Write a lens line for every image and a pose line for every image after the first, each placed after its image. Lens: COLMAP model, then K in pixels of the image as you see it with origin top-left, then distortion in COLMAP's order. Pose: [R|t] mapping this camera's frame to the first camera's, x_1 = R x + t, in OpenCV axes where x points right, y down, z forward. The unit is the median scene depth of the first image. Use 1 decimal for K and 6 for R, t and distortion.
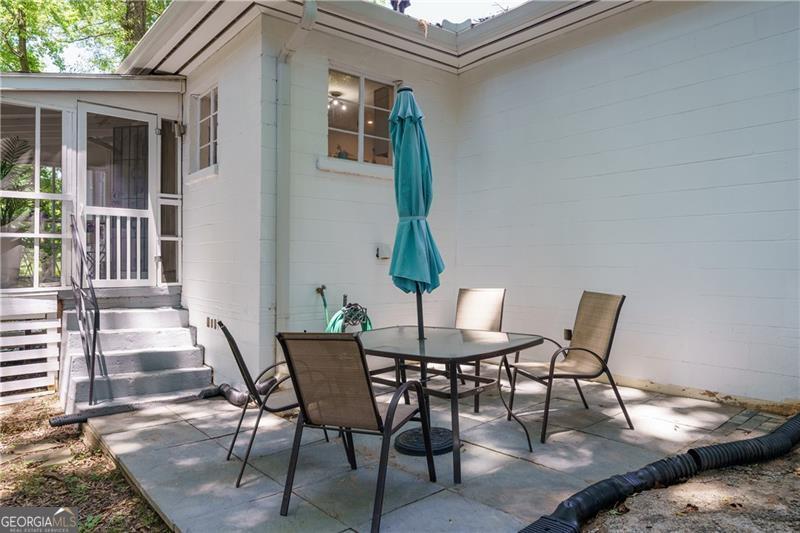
lens RADIAL K [[542.1, 0, 382.3], [0, 542.1, 258.8], [0, 0, 1]] dist [0.028754, -0.000112]
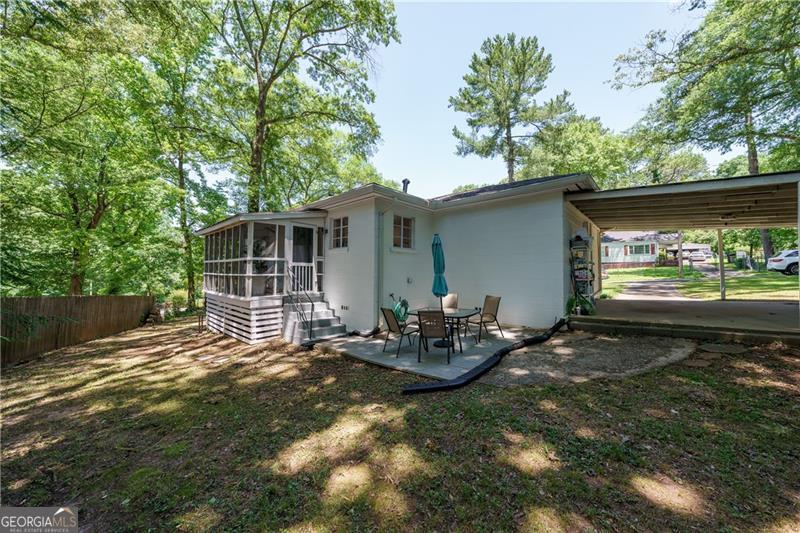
lens RADIAL K [[273.1, 0, 400.0], [0, 273.1, 266.5], [0, 0, 1]] dist [-0.000591, -0.000037]
pose [[0.985892, 0.001153, 0.167380, -0.270603], [0.002261, 0.999793, -0.020208, -0.052959], [-0.167369, 0.020301, 0.985685, -0.340771]]
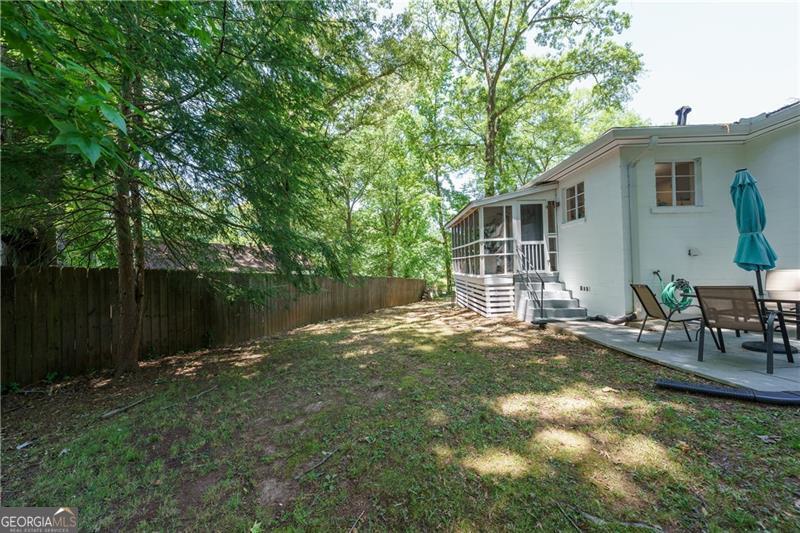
lens RADIAL K [[274.5, 0, 402.3], [0, 274.5, 264.9], [0, 0, 1]] dist [-0.000354, -0.000025]
pose [[0.791608, -0.034476, -0.610056, -0.213531], [0.039119, 0.999218, -0.005708, -0.002314], [0.609776, -0.019347, 0.792338, -0.356312]]
